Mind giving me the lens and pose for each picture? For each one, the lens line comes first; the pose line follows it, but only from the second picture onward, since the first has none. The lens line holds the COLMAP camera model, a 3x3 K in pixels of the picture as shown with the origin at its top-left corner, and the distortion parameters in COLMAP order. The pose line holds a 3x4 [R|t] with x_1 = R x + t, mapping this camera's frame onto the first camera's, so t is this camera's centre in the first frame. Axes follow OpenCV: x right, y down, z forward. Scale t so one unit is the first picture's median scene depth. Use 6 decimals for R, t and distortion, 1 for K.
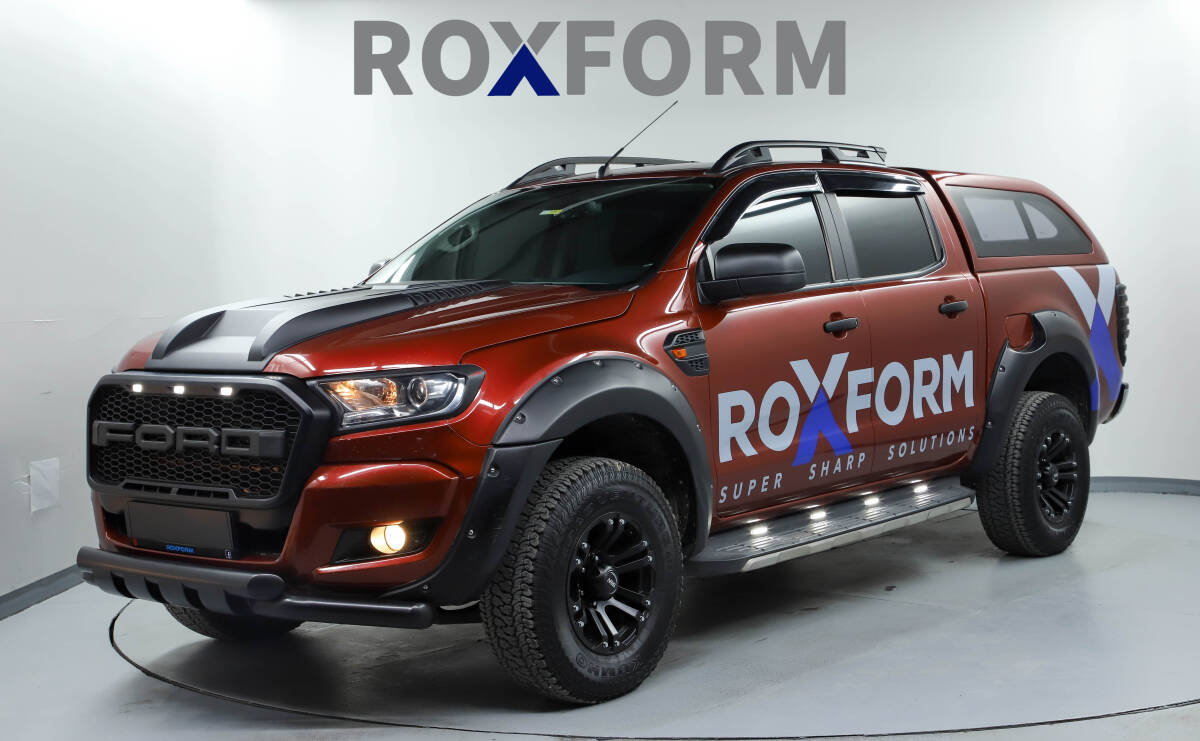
lens RADIAL K [[1865.4, 0, 596.9], [0, 1865.4, 371.5], [0, 0, 1]] dist [0.162295, 0.000000]
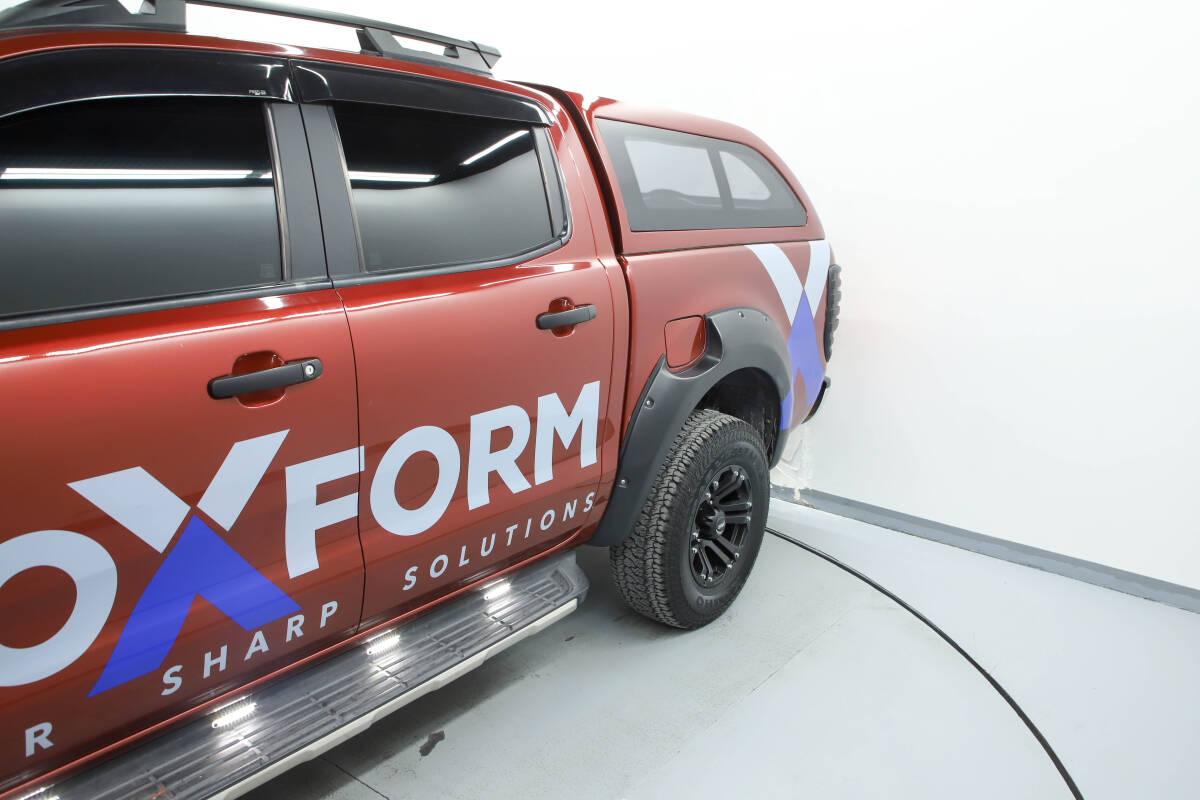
lens RADIAL K [[994.7, 0, 607.0], [0, 994.7, 408.6], [0, 0, 1]] dist [-0.040403, -0.003395]
pose [[0.995866, 0.071088, 0.056545, 0.177858], [-0.080119, 0.980753, 0.178059, -0.061048], [-0.042799, -0.181853, 0.982394, 0.639165]]
